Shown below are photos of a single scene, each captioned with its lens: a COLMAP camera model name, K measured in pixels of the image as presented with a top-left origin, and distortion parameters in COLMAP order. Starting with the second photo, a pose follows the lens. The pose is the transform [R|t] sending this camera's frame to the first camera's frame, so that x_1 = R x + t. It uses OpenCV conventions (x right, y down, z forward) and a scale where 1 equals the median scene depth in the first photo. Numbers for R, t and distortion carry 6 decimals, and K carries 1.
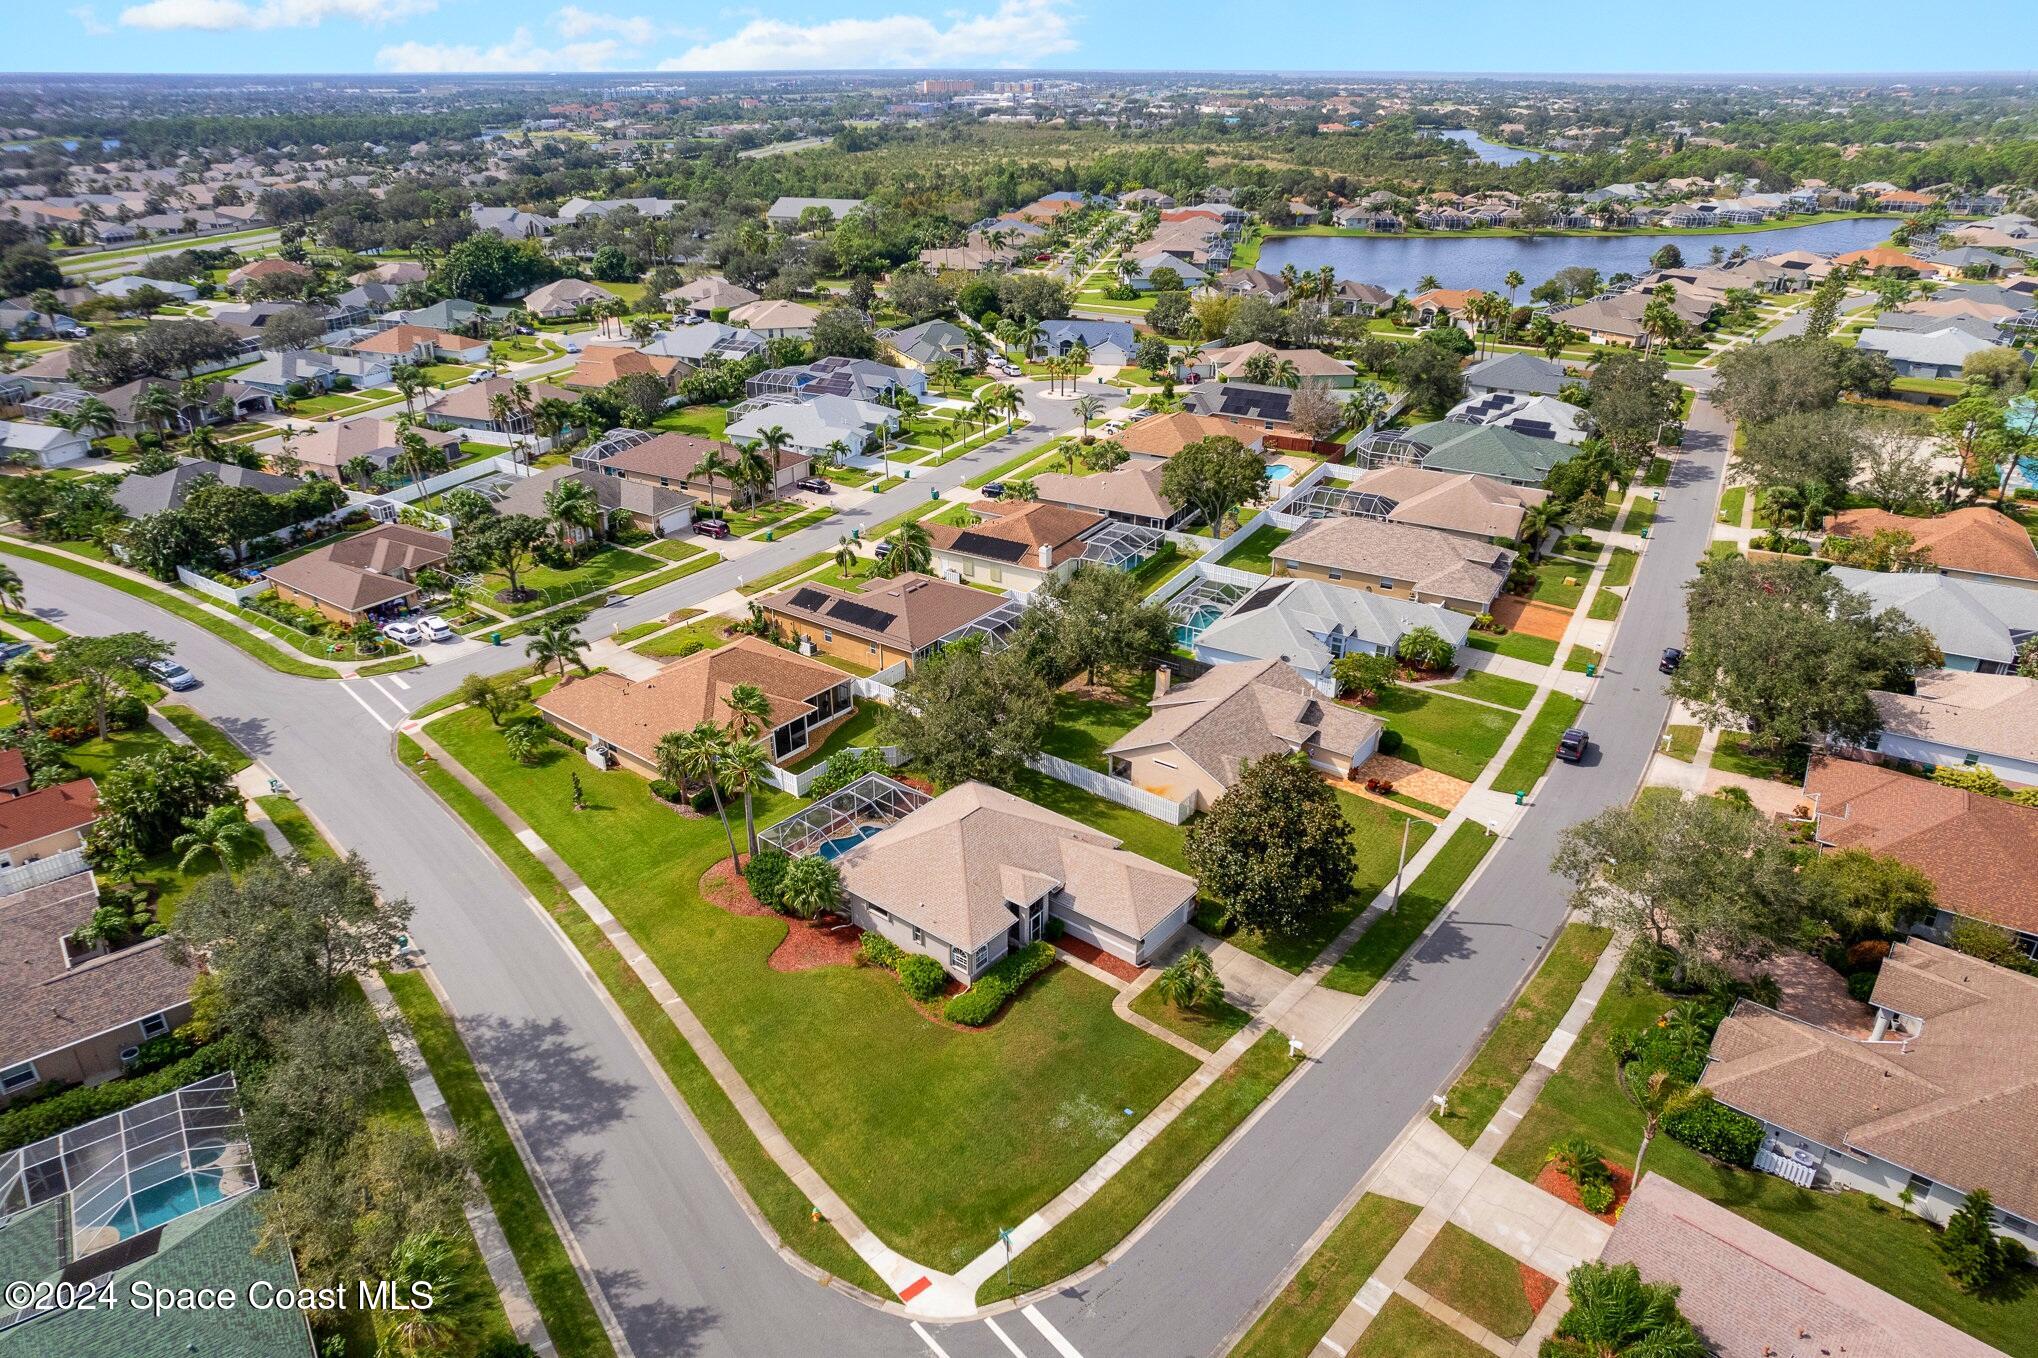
lens RADIAL K [[1299.1, 0, 1019.0], [0, 1299.1, 679.0], [0, 0, 1]] dist [-0.087421, 0.085373]
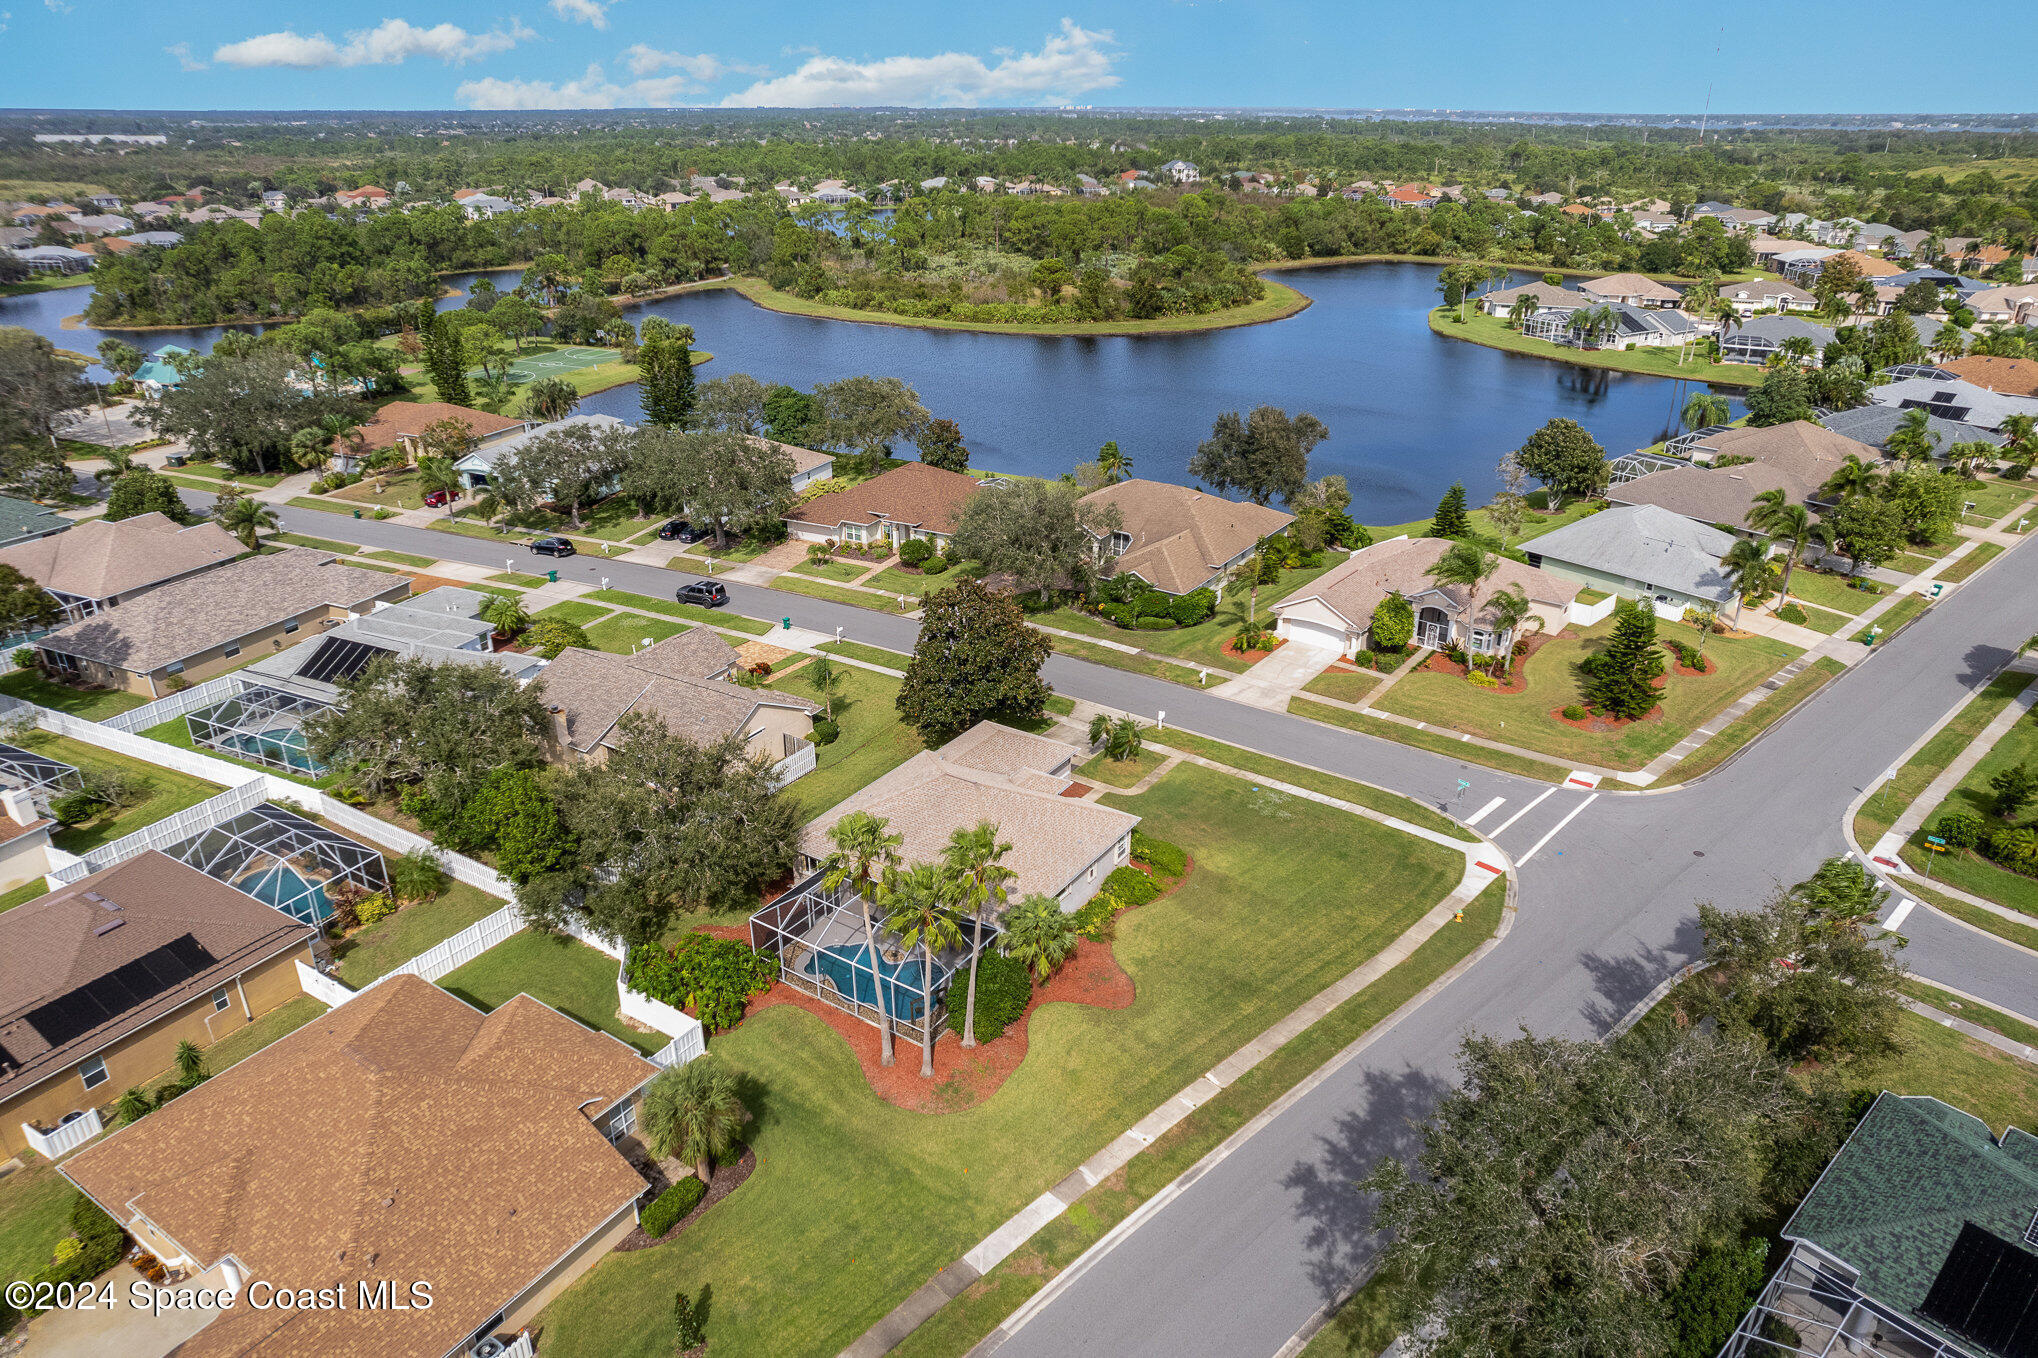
lens RADIAL K [[1299.1, 0, 1019.0], [0, 1299.1, 679.0], [0, 0, 1]] dist [-0.087421, 0.085373]
pose [[-0.093830, -0.410547, 0.906999, -0.838304], [0.432343, 0.803832, 0.408576, -0.300500], [-0.896814, 0.430471, 0.102074, 0.899722]]
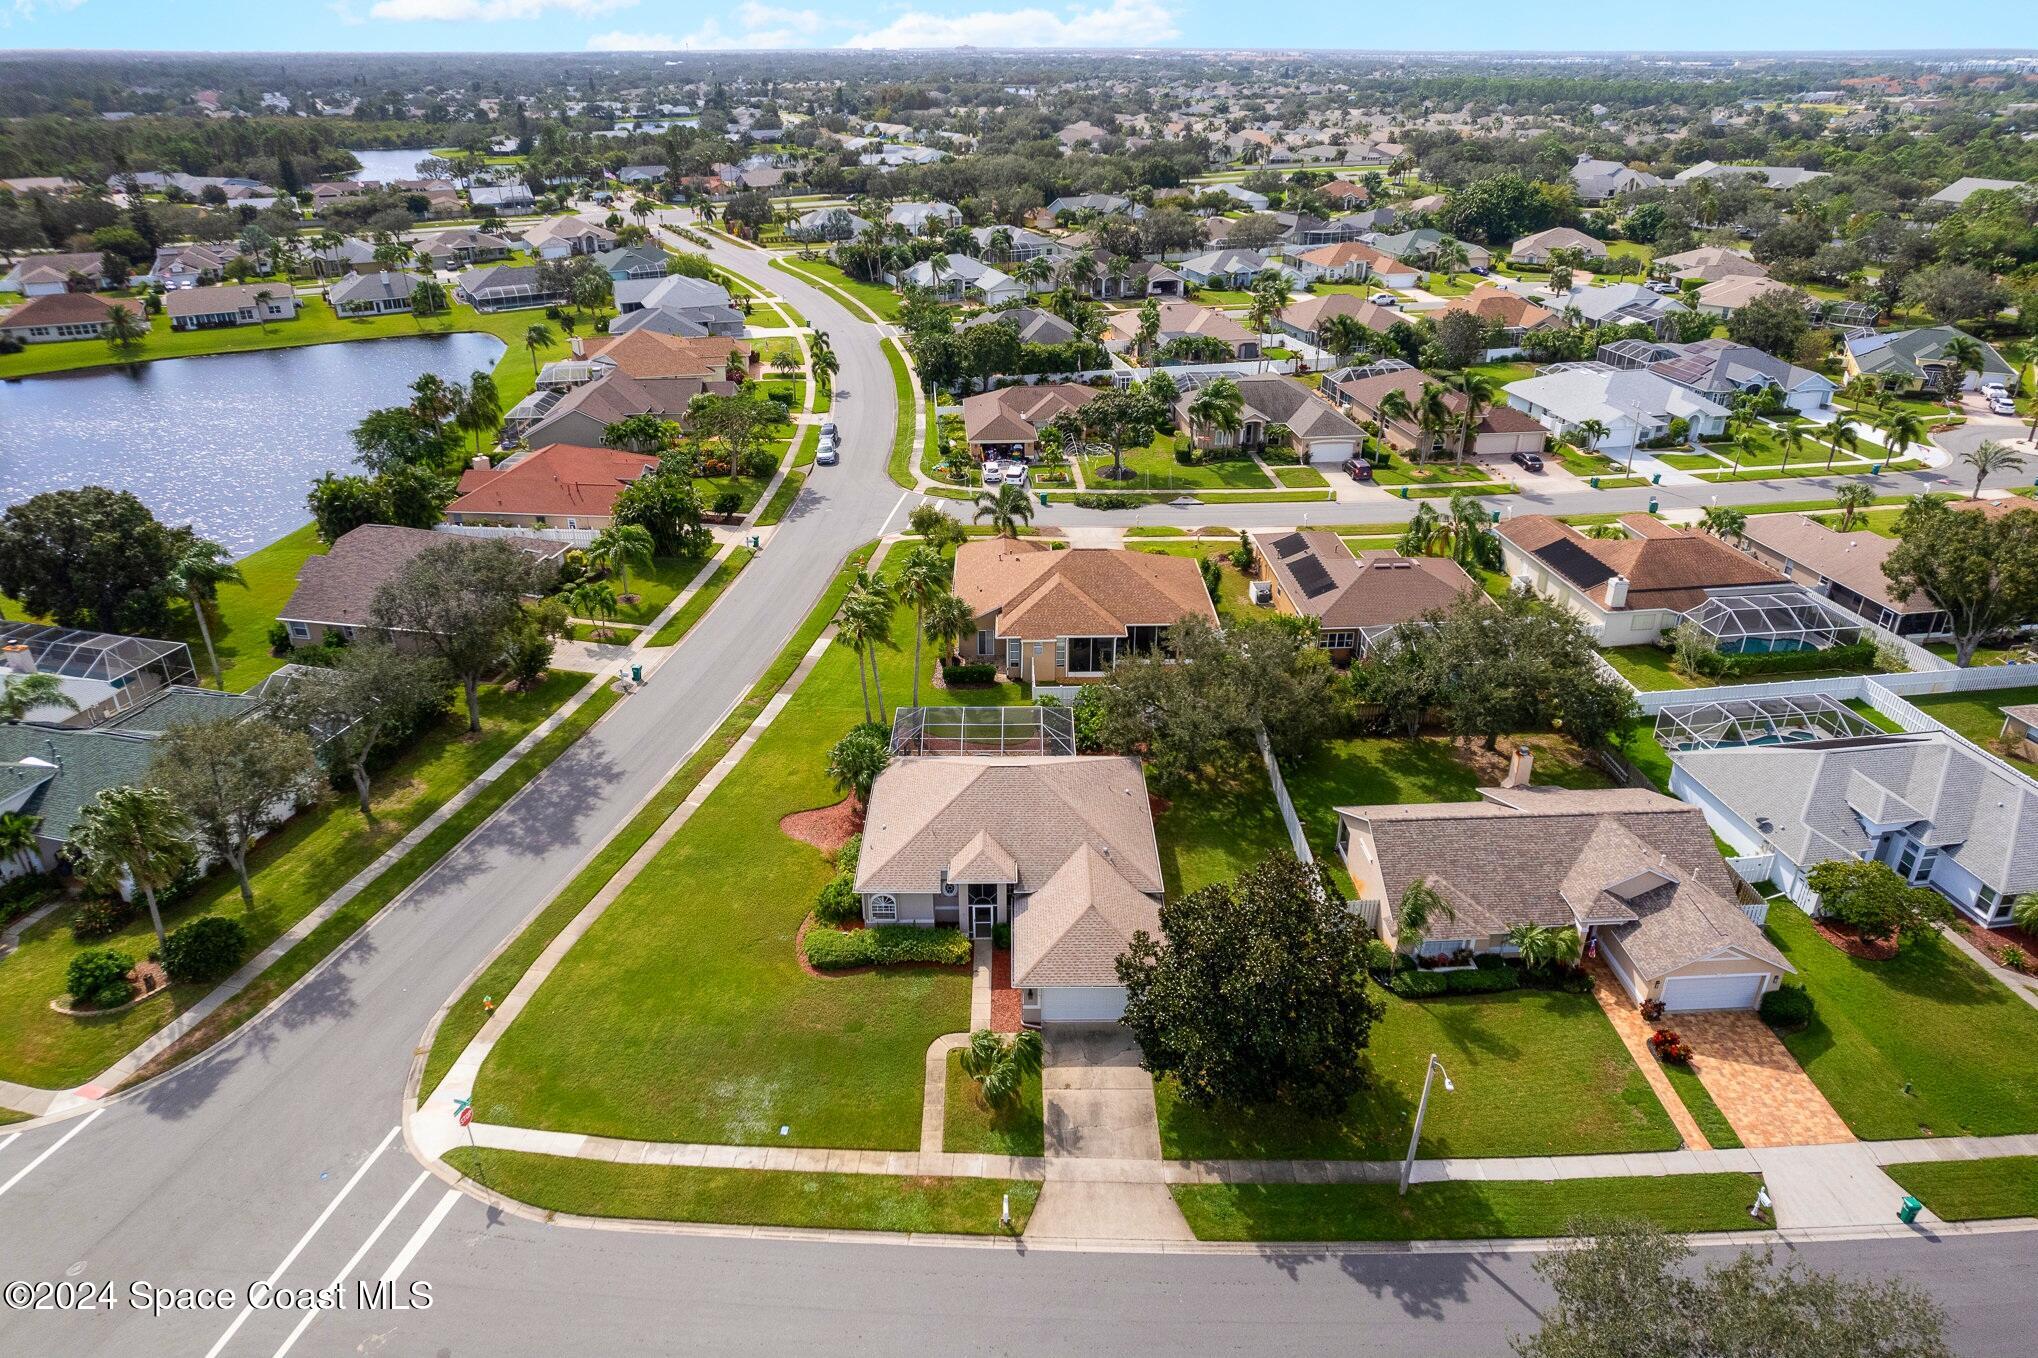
lens RADIAL K [[1299.1, 0, 1019.0], [0, 1299.1, 679.0], [0, 0, 1]] dist [-0.087421, 0.085373]
pose [[0.631136, 0.344991, -0.694730, 0.551239], [-0.333977, 0.929238, 0.158038, -0.084782], [0.700091, 0.132281, 0.701694, 0.441677]]
